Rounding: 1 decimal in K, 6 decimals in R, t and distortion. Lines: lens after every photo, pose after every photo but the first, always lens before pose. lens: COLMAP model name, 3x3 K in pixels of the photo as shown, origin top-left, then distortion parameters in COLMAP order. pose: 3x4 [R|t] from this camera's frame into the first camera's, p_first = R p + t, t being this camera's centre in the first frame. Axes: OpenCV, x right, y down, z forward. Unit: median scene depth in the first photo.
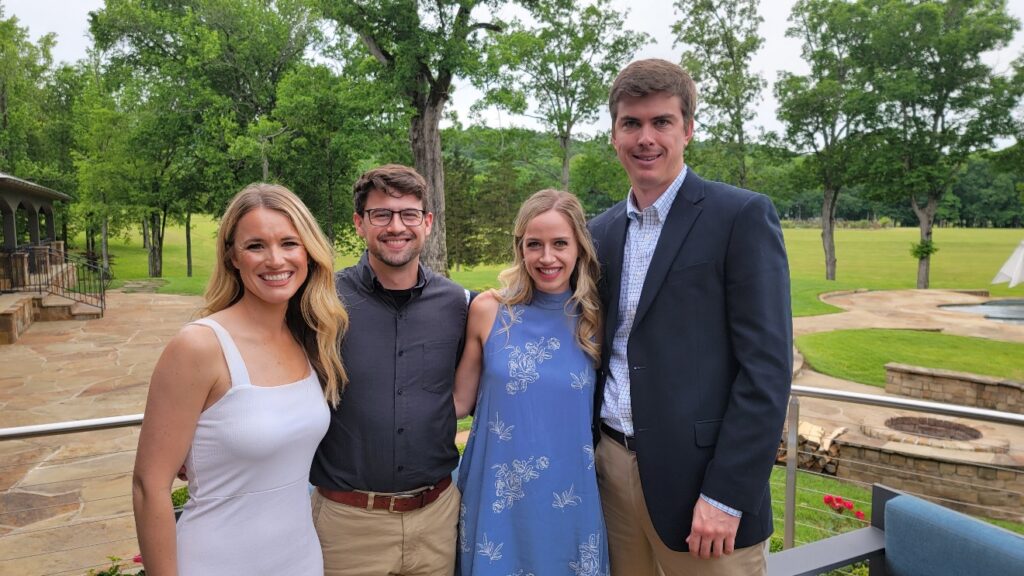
lens RADIAL K [[714.5, 0, 509.9], [0, 714.5, 295.0], [0, 0, 1]] dist [0.055179, -0.029012]
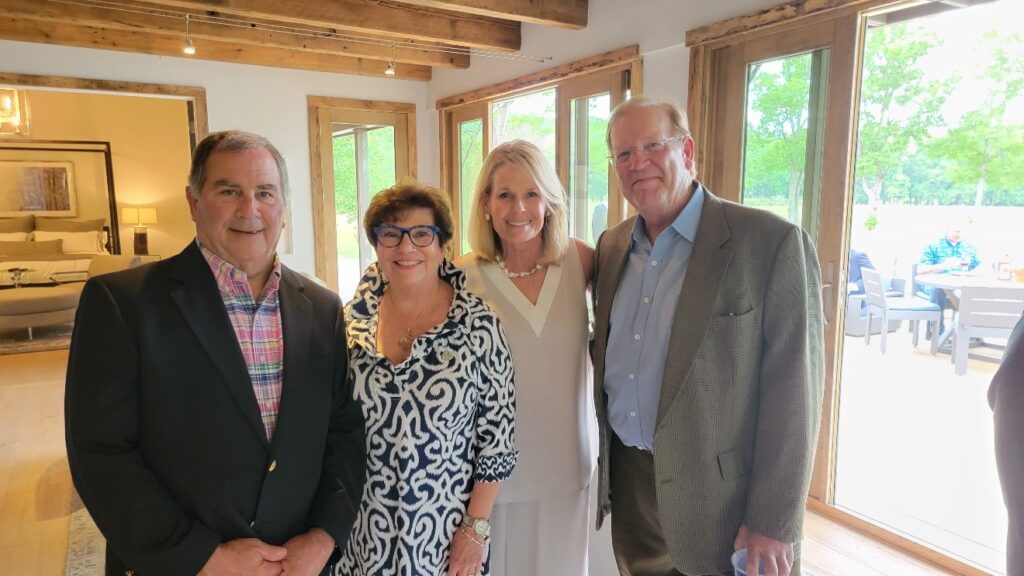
lens RADIAL K [[714.5, 0, 516.0], [0, 714.5, 303.7], [0, 0, 1]] dist [0.055179, -0.029012]
pose [[0.998395, -0.006042, 0.056311, -0.080275], [0.003646, 0.999088, 0.042553, 0.018266], [-0.056517, -0.042280, 0.997506, -0.157003]]
